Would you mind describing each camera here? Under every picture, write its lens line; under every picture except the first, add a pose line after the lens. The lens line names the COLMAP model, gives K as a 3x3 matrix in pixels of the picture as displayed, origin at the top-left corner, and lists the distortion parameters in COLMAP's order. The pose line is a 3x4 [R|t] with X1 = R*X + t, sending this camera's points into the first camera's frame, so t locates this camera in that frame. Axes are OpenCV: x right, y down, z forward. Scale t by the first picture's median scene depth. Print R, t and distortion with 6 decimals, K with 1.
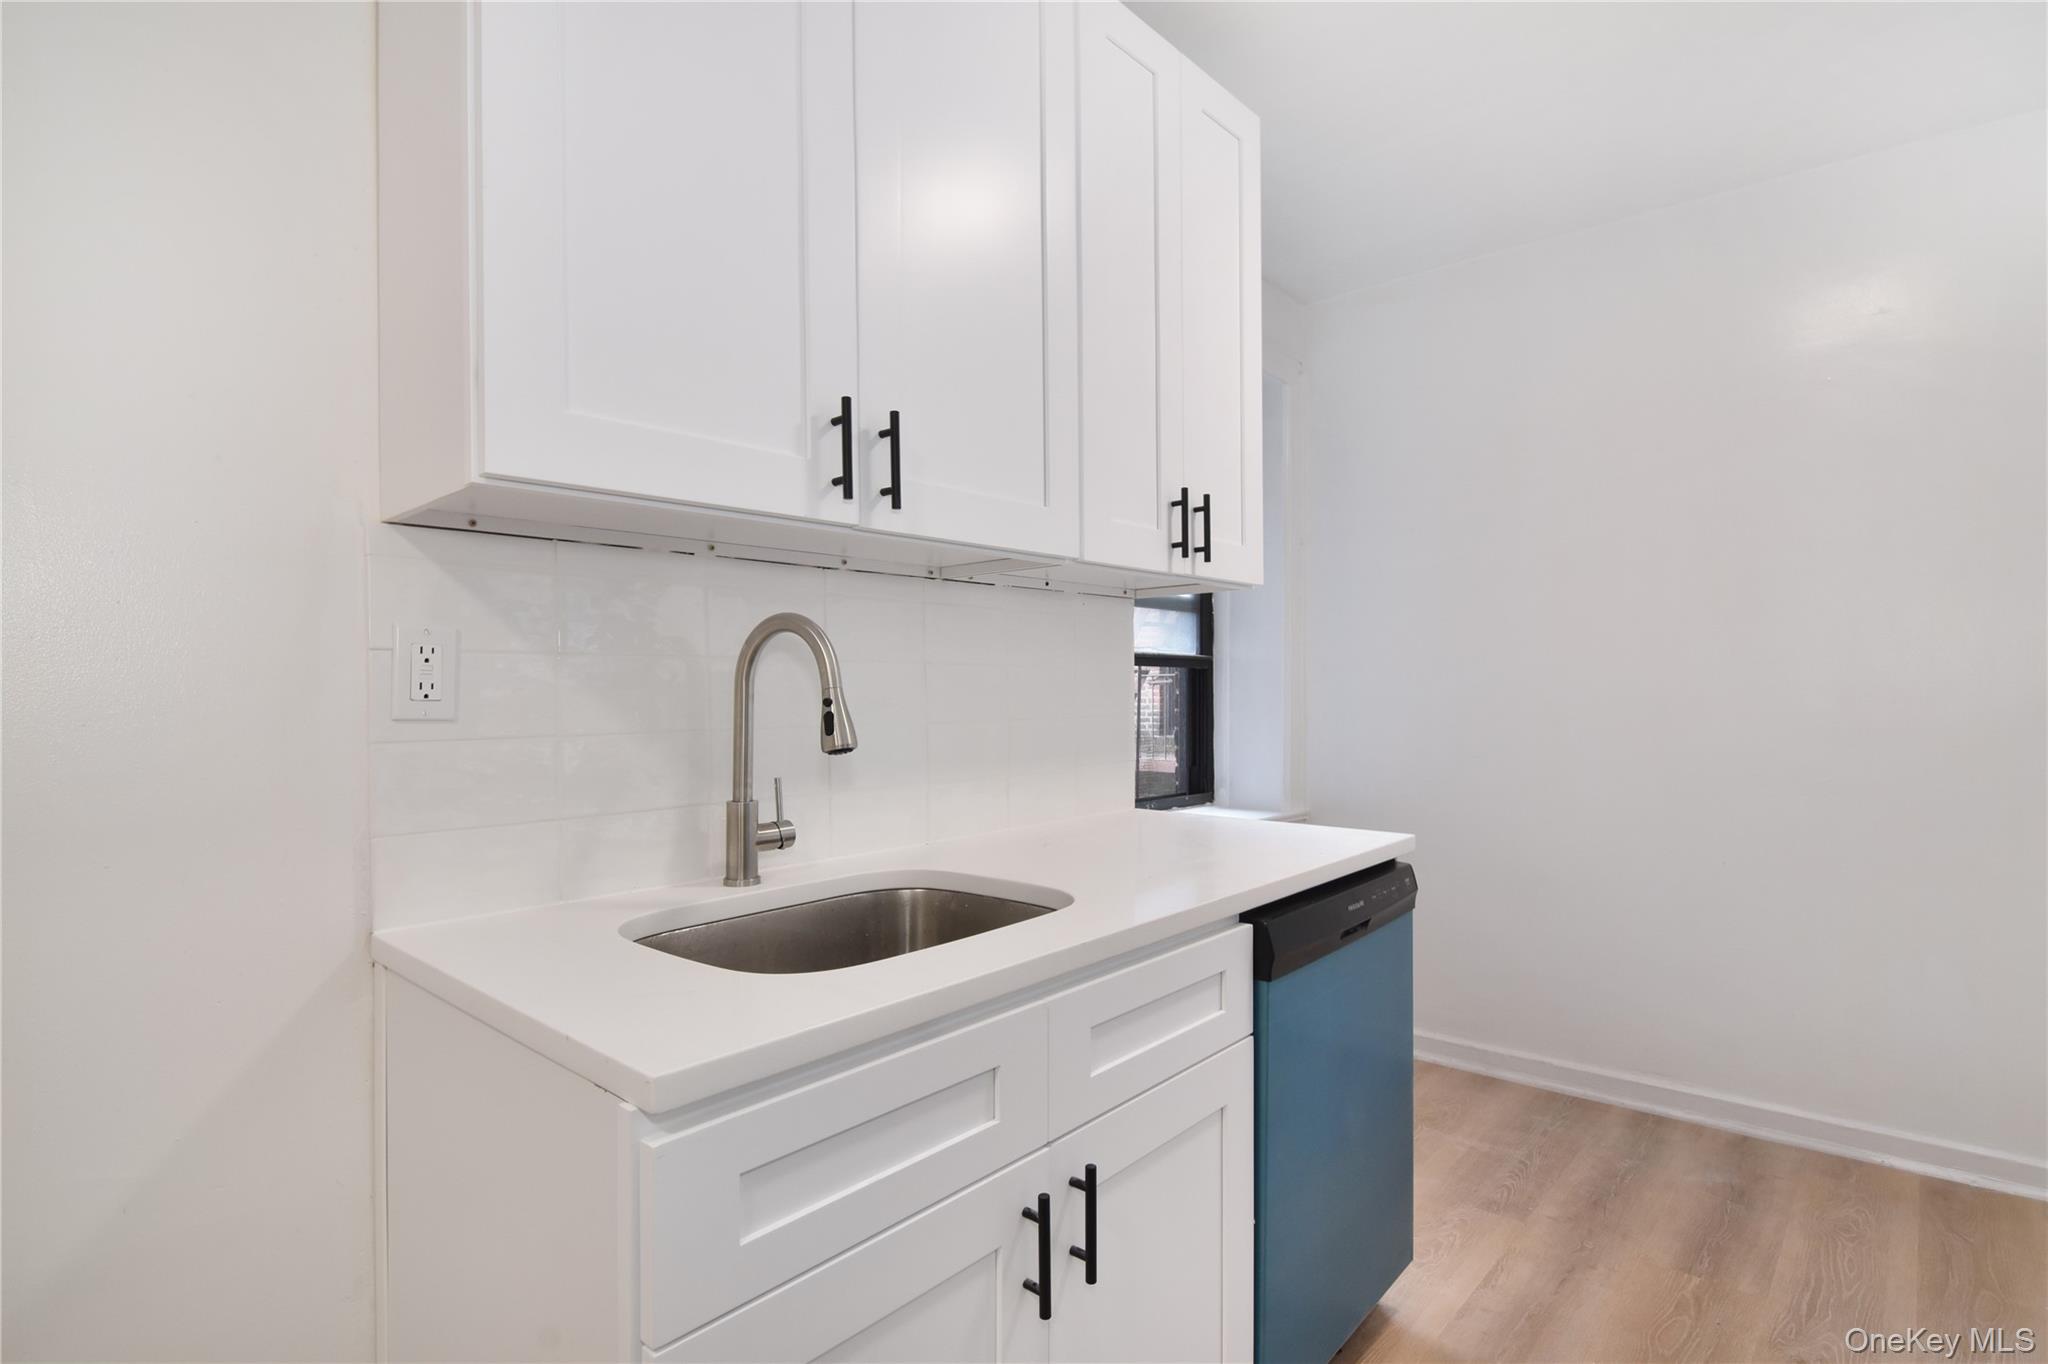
lens RADIAL K [[1013.0, 0, 1024.0], [0, 1013.0, 682.0], [0, 0, 1]] dist [0.001179, -0.014856]
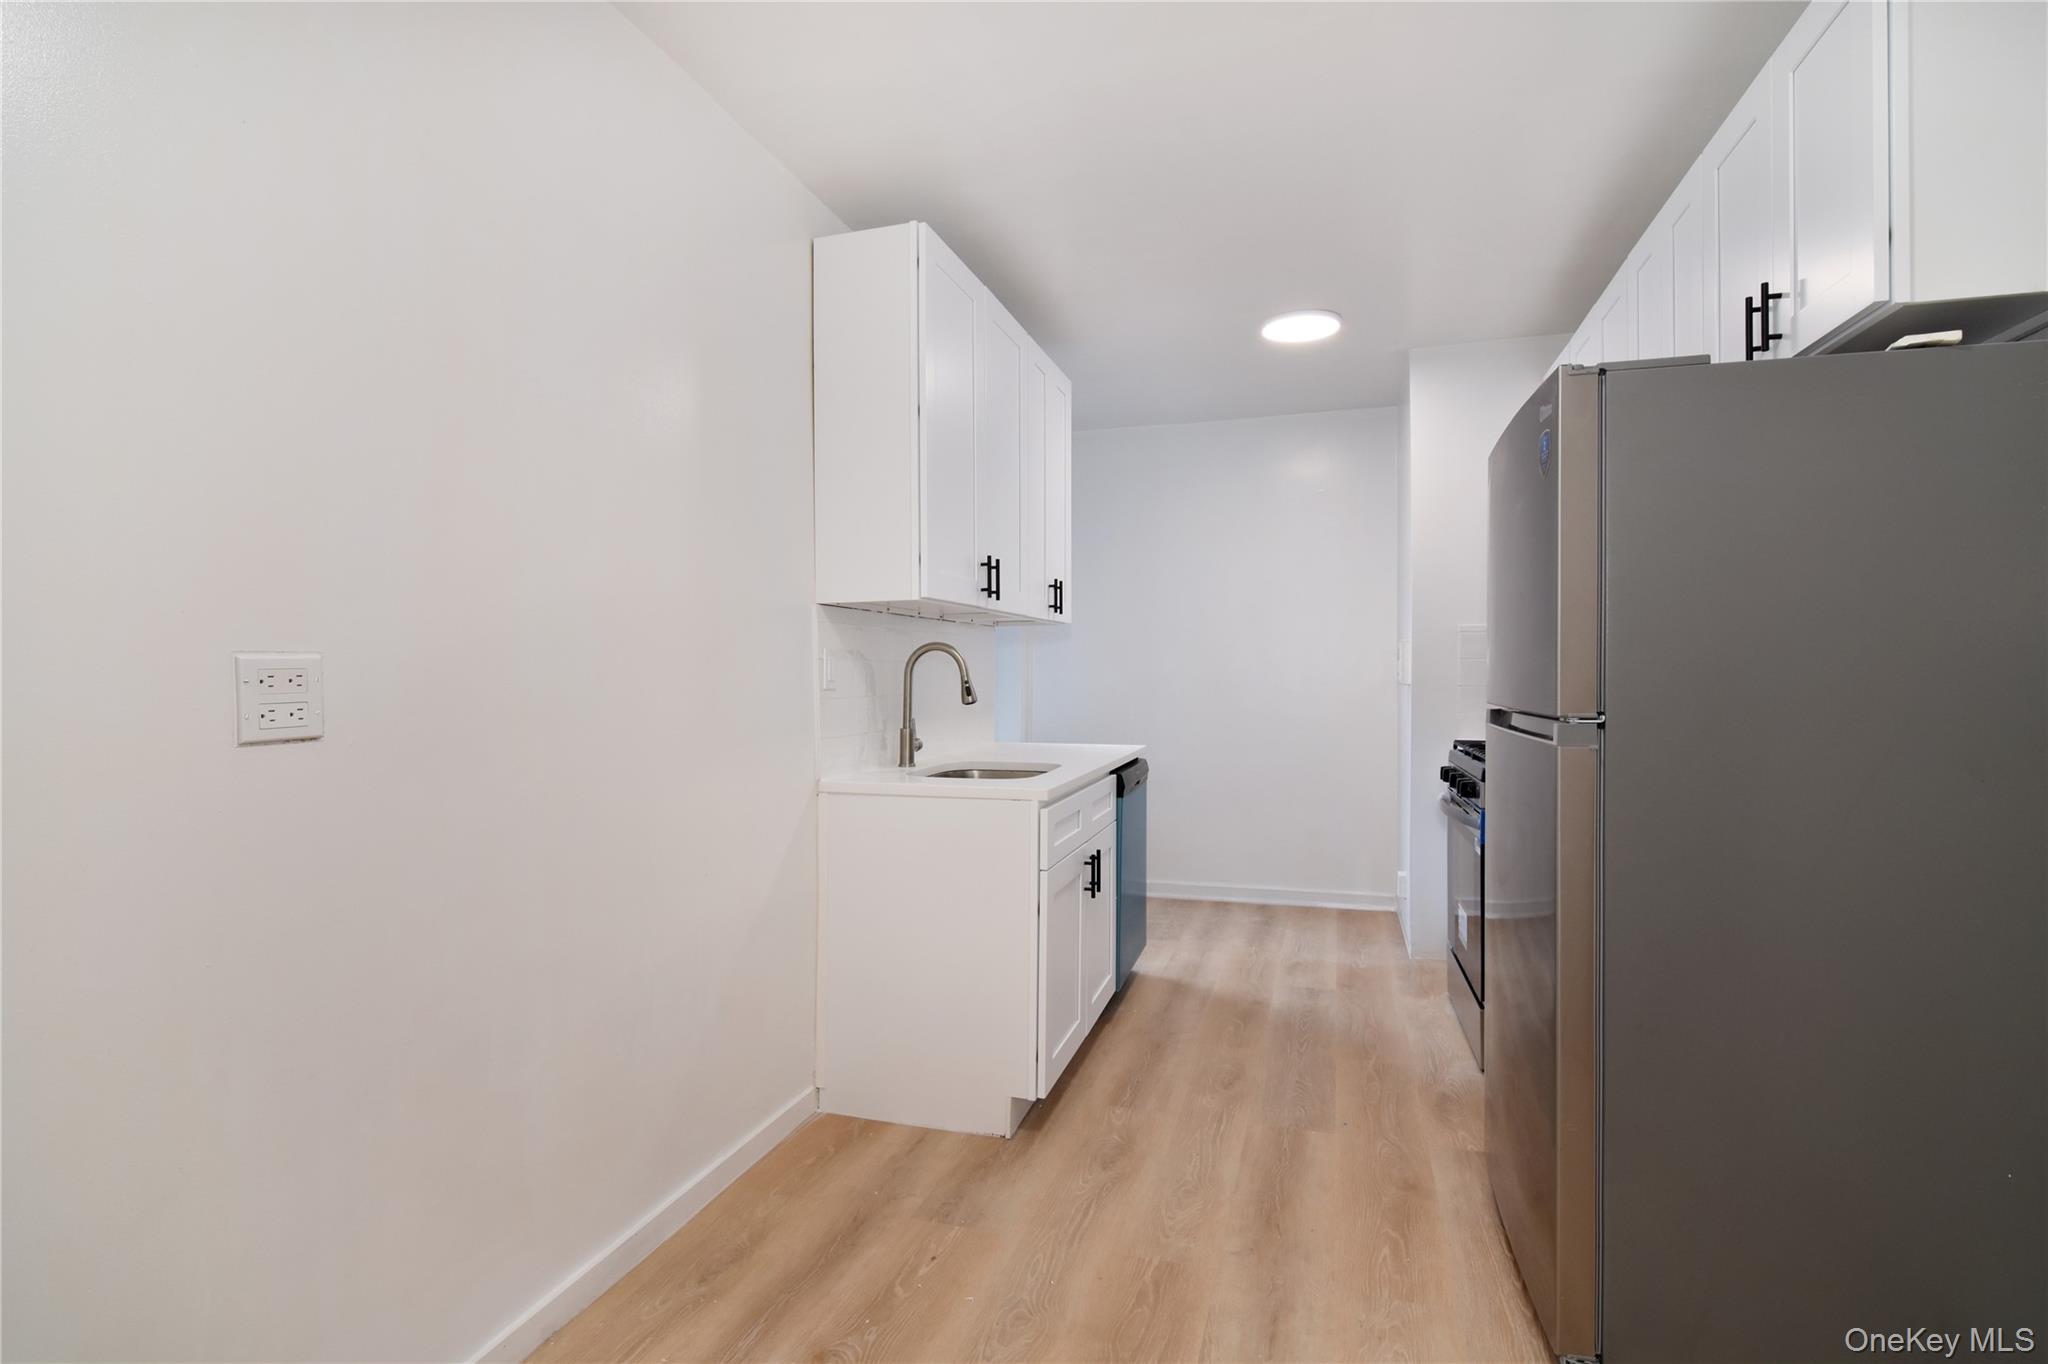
lens RADIAL K [[1013.6, 0, 1025.9], [0, 1013.6, 691.1], [0, 0, 1]] dist [-0.001043, -0.024331]
pose [[0.908204, -0.007142, 0.418467, -0.725747], [-0.002049, 0.999767, 0.021511, -0.006859], [-0.418523, -0.020394, 0.907977, -0.809064]]
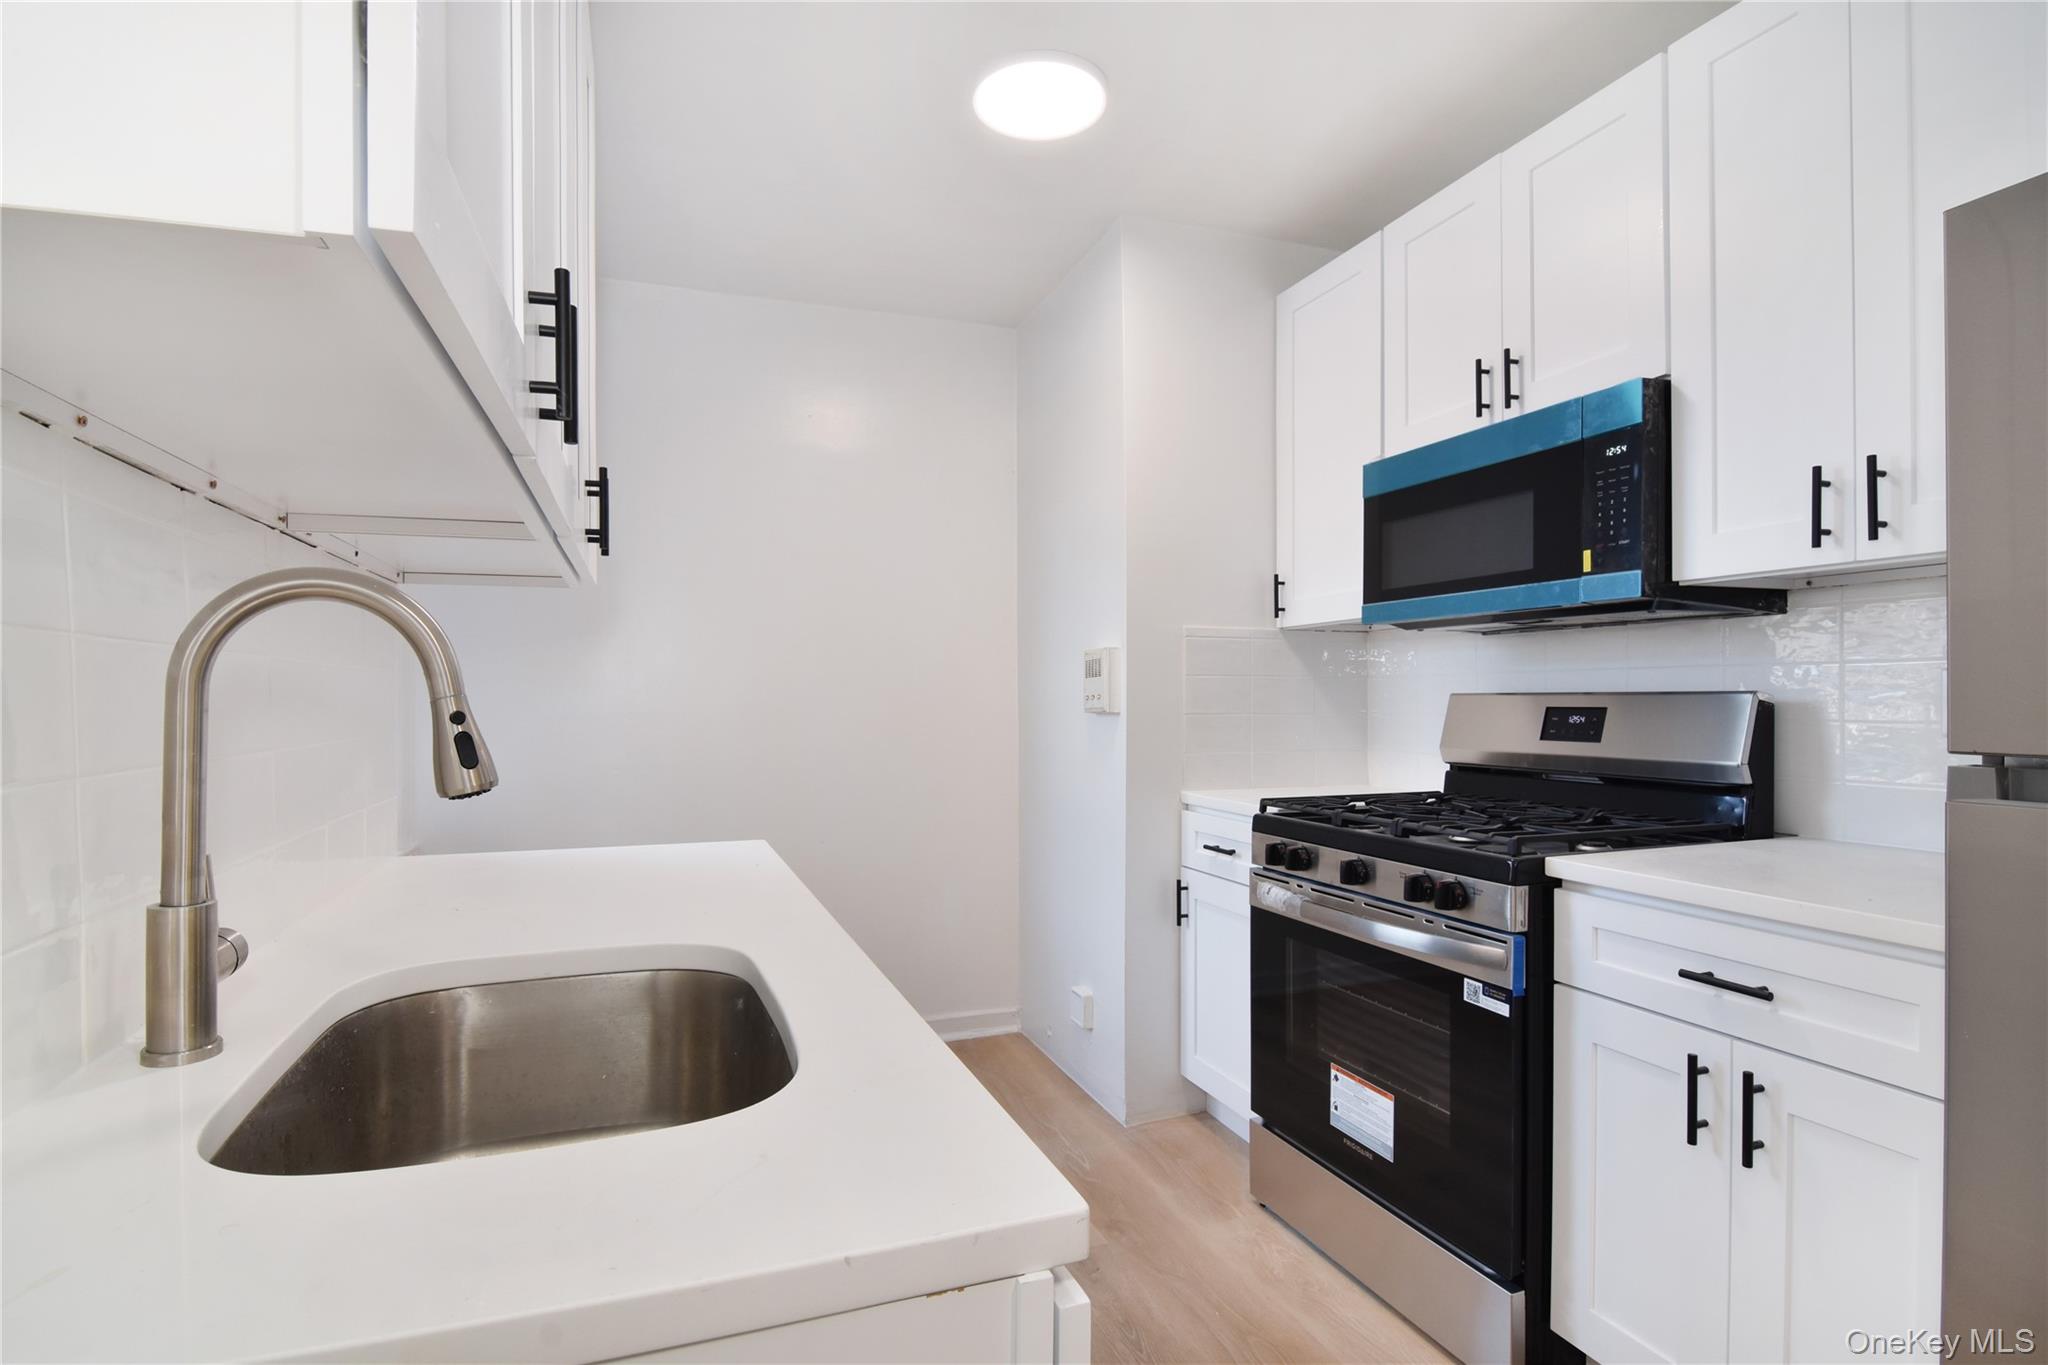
lens RADIAL K [[1013.6, 0, 1025.9], [0, 1013.6, 691.6], [0, 0, 1]] dist [-0.001043, -0.024331]
pose [[0.469487, 0.010498, 0.882877, -0.410578], [-0.004699, 0.999945, -0.009392, 0.005365], [-0.882927, 0.000261, 0.469510, 0.267940]]
